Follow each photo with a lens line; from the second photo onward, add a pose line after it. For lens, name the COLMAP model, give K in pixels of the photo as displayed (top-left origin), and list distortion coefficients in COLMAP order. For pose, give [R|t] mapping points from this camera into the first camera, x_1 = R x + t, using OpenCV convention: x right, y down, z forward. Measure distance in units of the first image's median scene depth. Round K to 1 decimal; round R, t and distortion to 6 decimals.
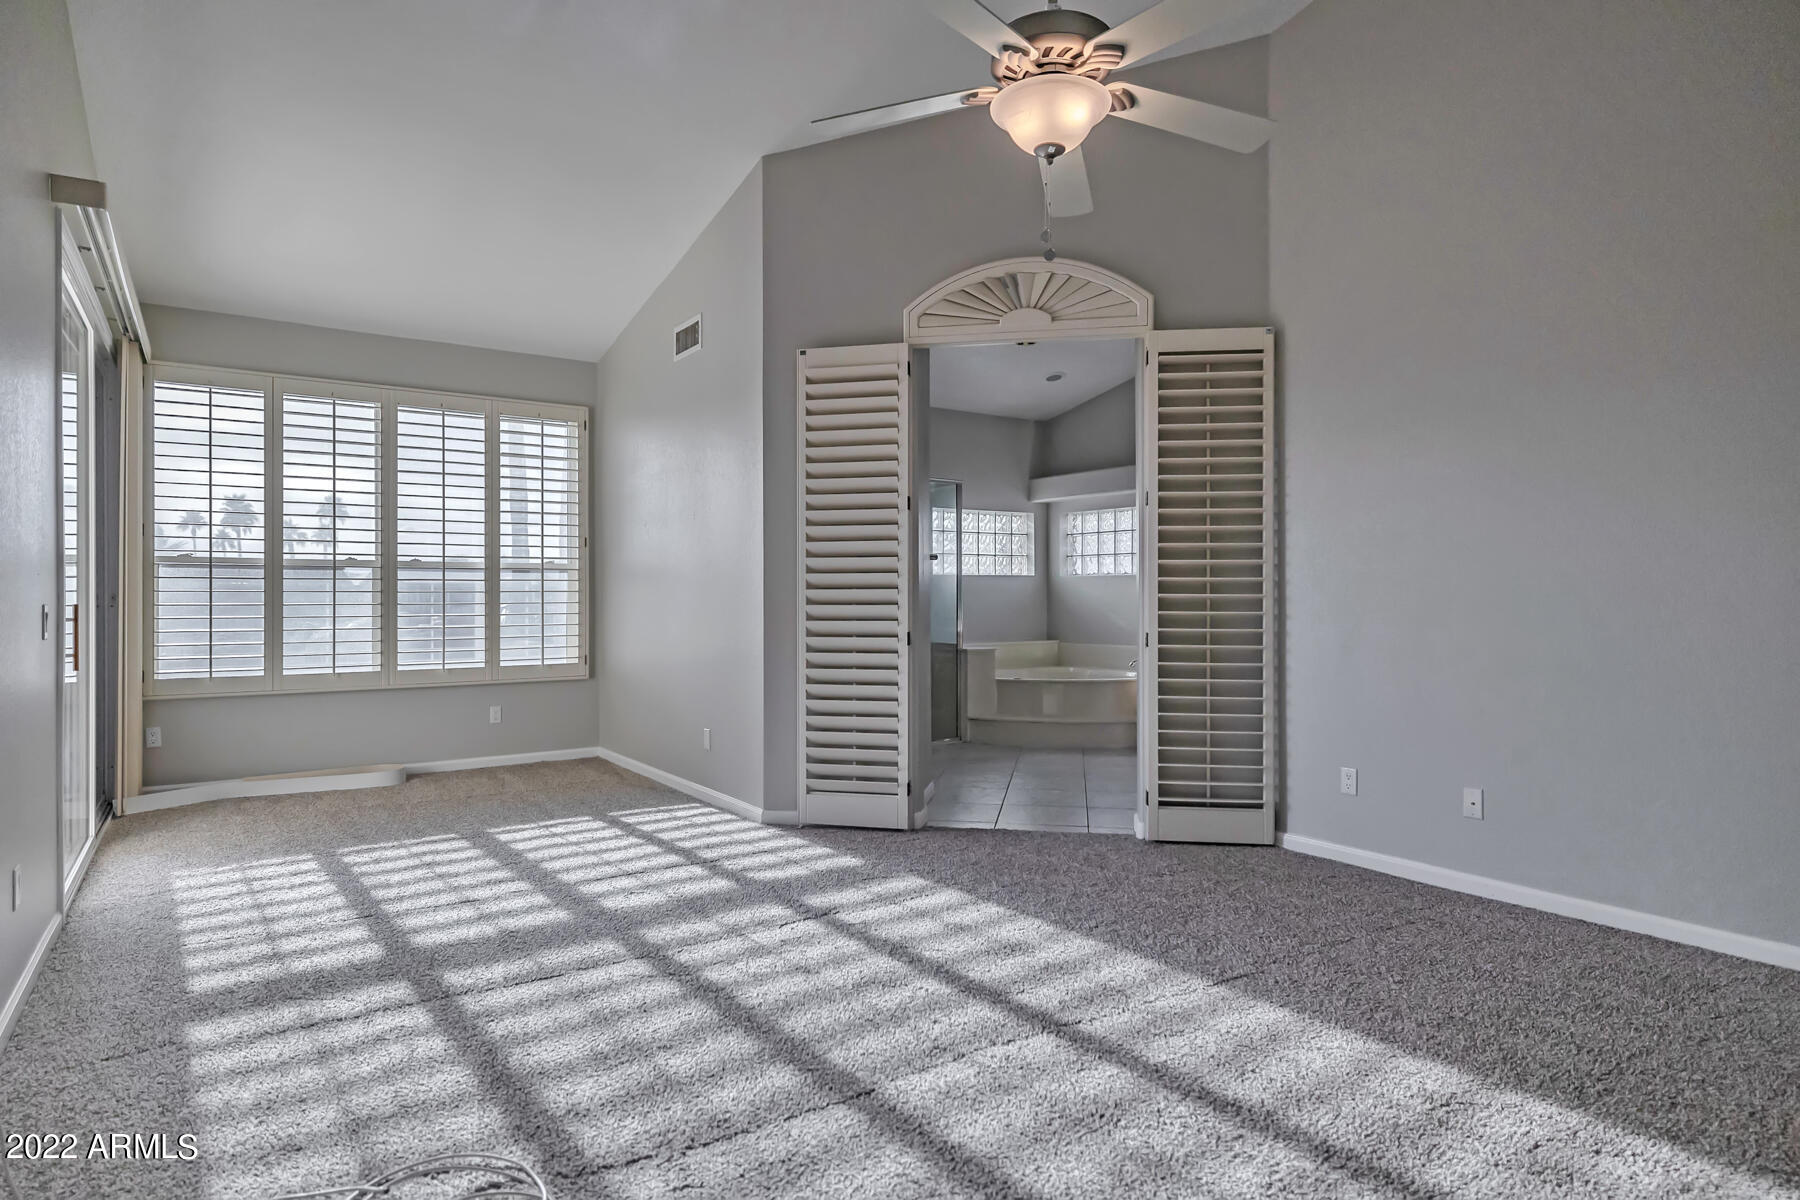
lens RADIAL K [[945.9, 0, 891.1], [0, 945.9, 591.8], [0, 0, 1]] dist [-0.002746, -0.000477]
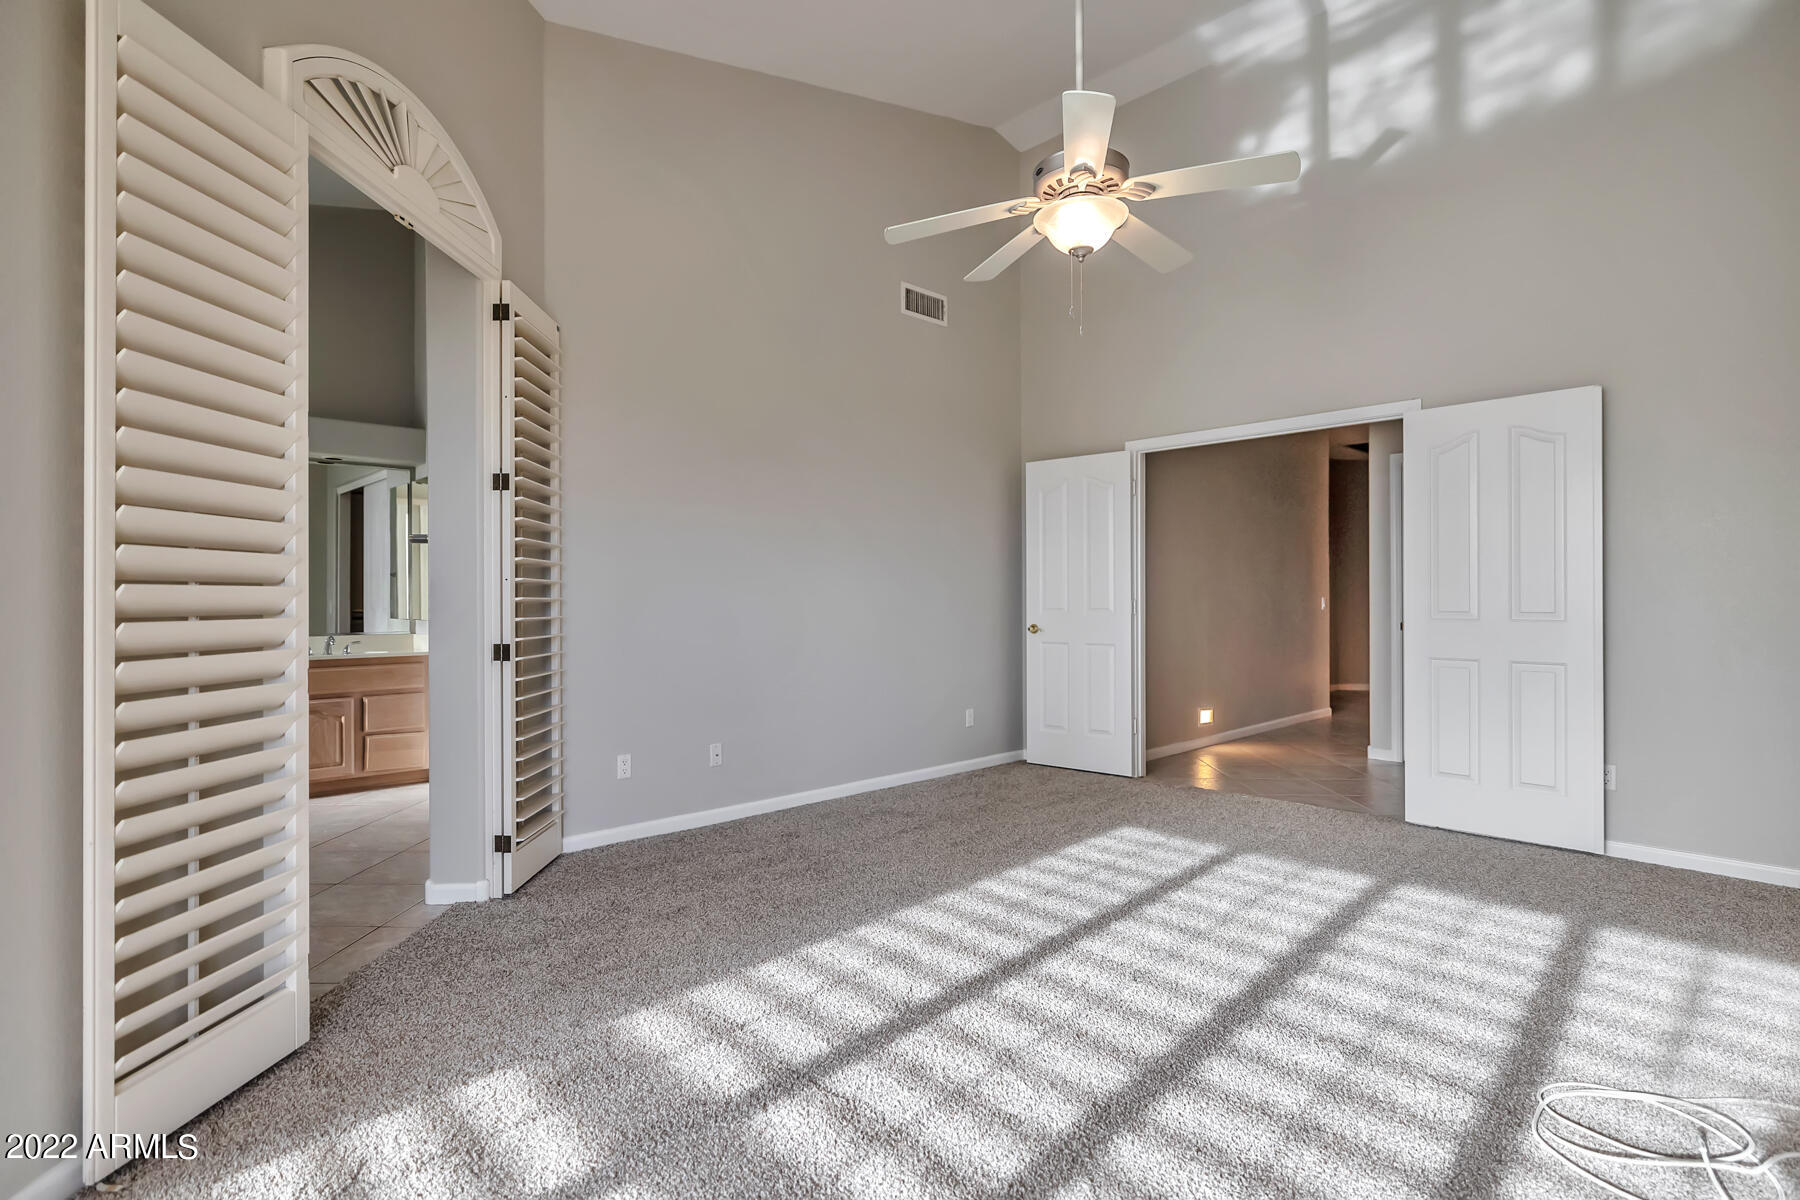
lens RADIAL K [[864.7, 0, 900.0], [0, 864.7, 600.0], [0, 0, 1]] dist [0.000491, -0.000014]
pose [[-0.128322, -0.006367, 0.991712, -0.798838], [0.003568, 0.999970, 0.006882, -0.001237], [-0.991726, 0.004422, -0.128296, 1.161148]]
